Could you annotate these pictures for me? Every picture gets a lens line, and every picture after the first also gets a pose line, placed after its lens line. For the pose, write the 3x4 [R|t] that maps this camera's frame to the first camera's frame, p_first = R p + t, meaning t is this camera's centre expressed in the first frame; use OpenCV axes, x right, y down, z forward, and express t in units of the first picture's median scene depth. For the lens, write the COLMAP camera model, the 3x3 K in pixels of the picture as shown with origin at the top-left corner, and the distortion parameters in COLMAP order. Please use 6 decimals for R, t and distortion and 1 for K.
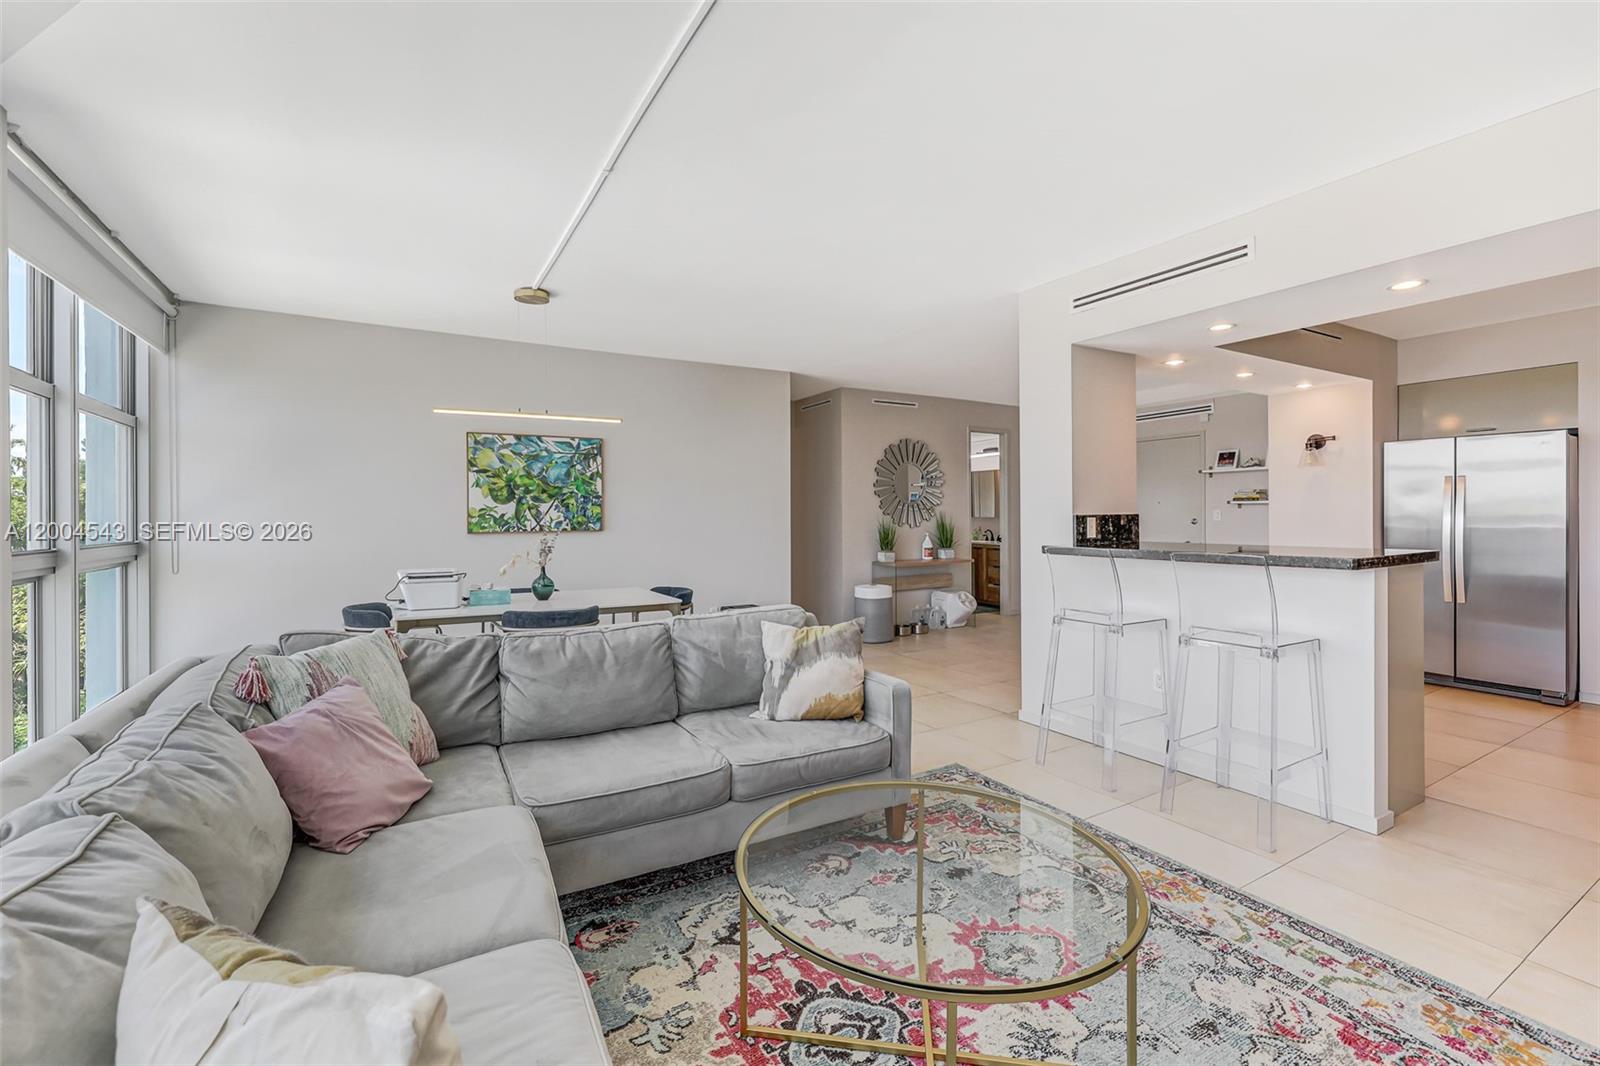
lens RADIAL K [[674.9, 0, 785.6], [0, 674.9, 516.8], [0, 0, 1]] dist [-0.003036, 0.001406]
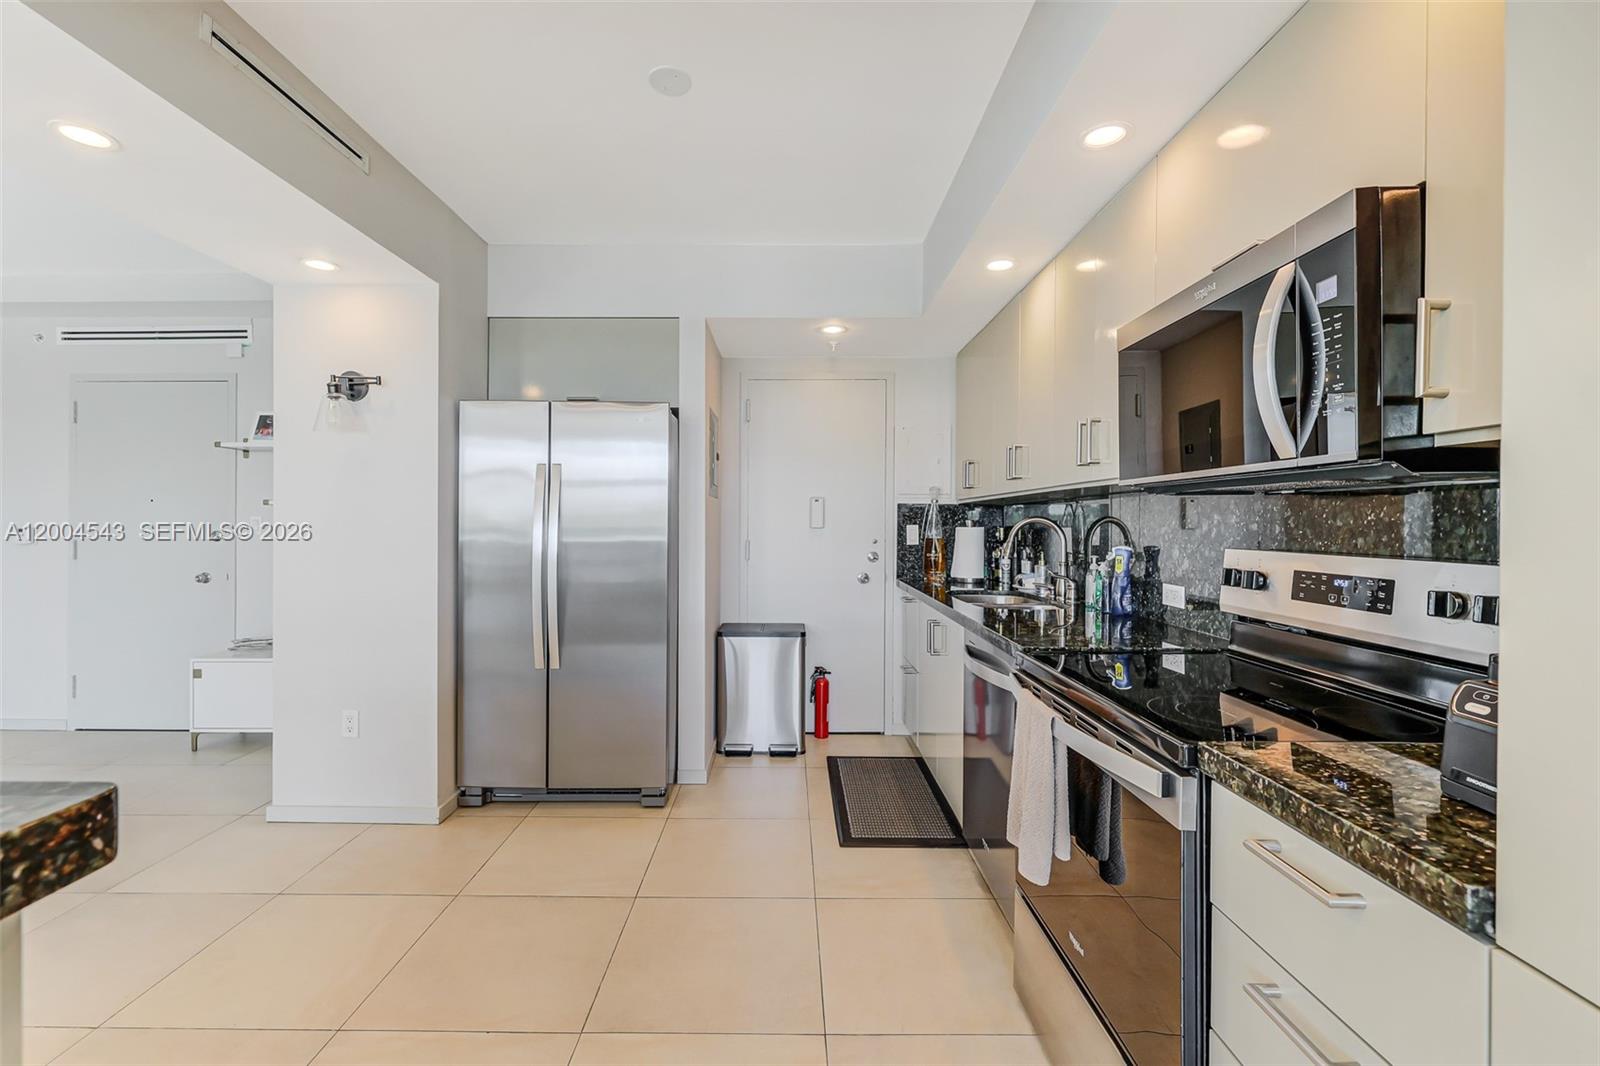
lens RADIAL K [[674.9, 0, 782.6], [0, 674.9, 522.8], [0, 0, 1]] dist [-0.003036, 0.001406]
pose [[0.503936, 0.008731, 0.863697, 0.536262], [-0.004171, 0.999962, -0.007675, -0.002302], [-0.863731, 0.000265, 0.503953, 0.475709]]
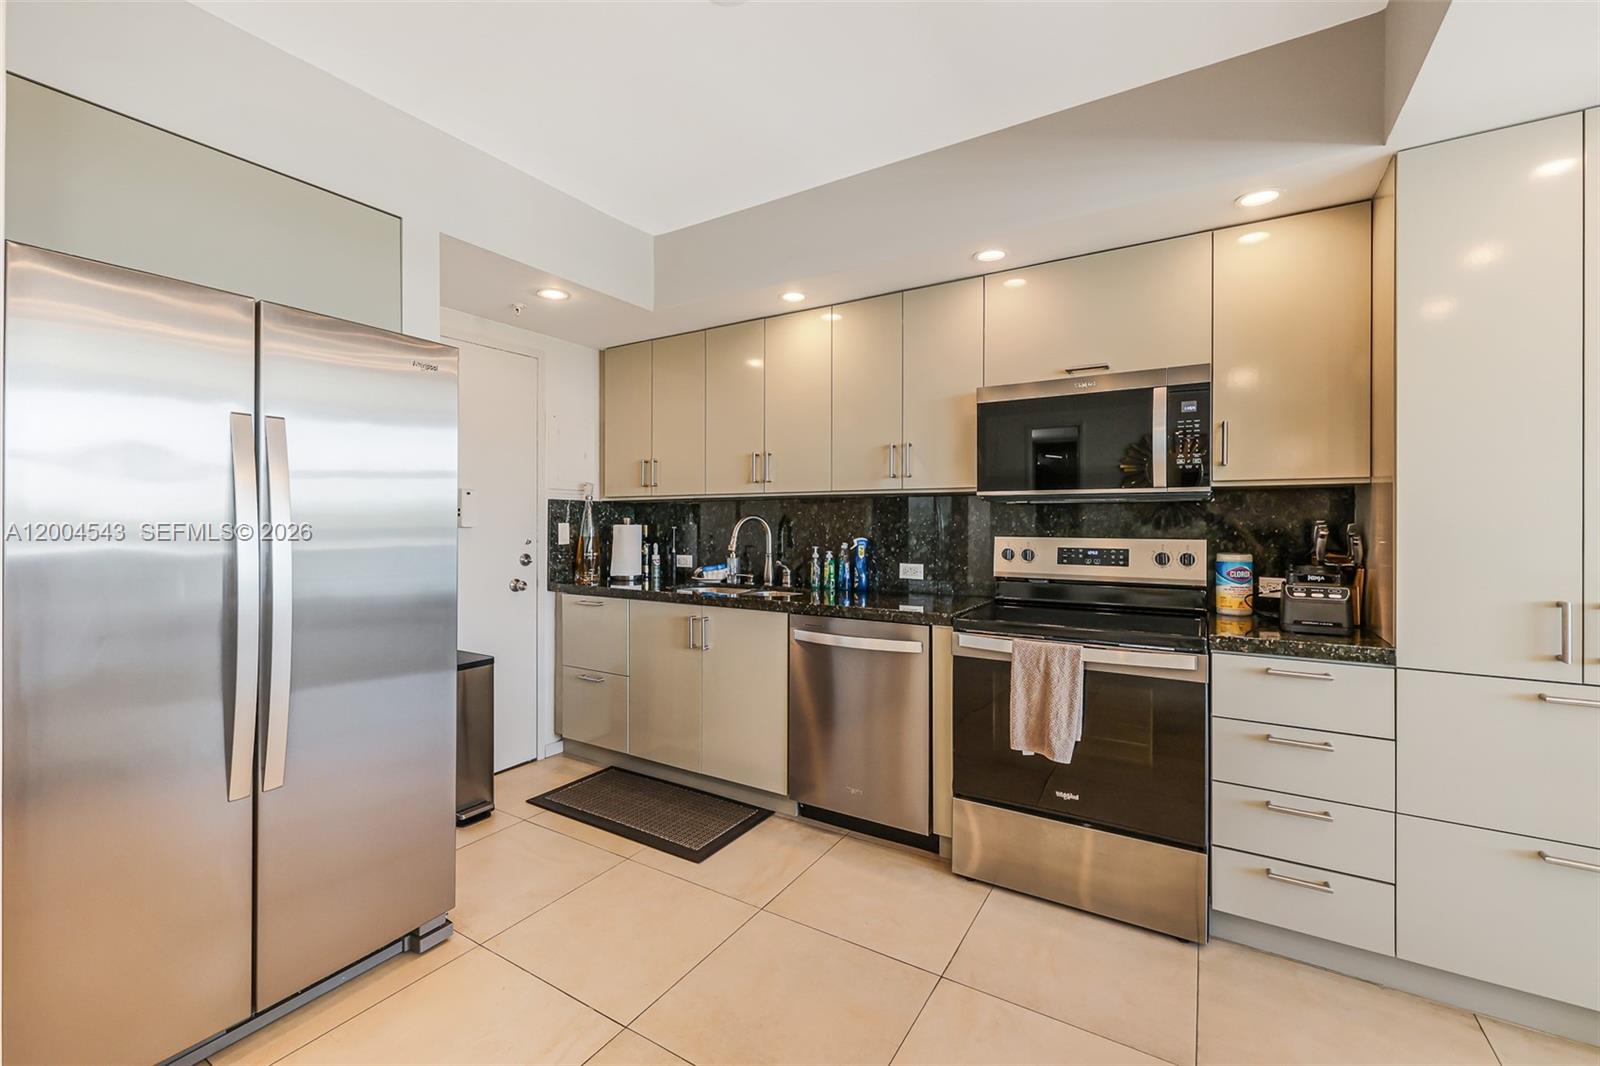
lens RADIAL K [[674.9, 0, 782.5], [0, 674.9, 519.5], [0, 0, 1]] dist [-0.003036, 0.001406]
pose [[-0.464617, 0.007435, 0.885481, 0.544089], [0.006307, 0.999967, -0.005087, -0.004836], [-0.885489, 0.003221, -0.464648, 0.874158]]
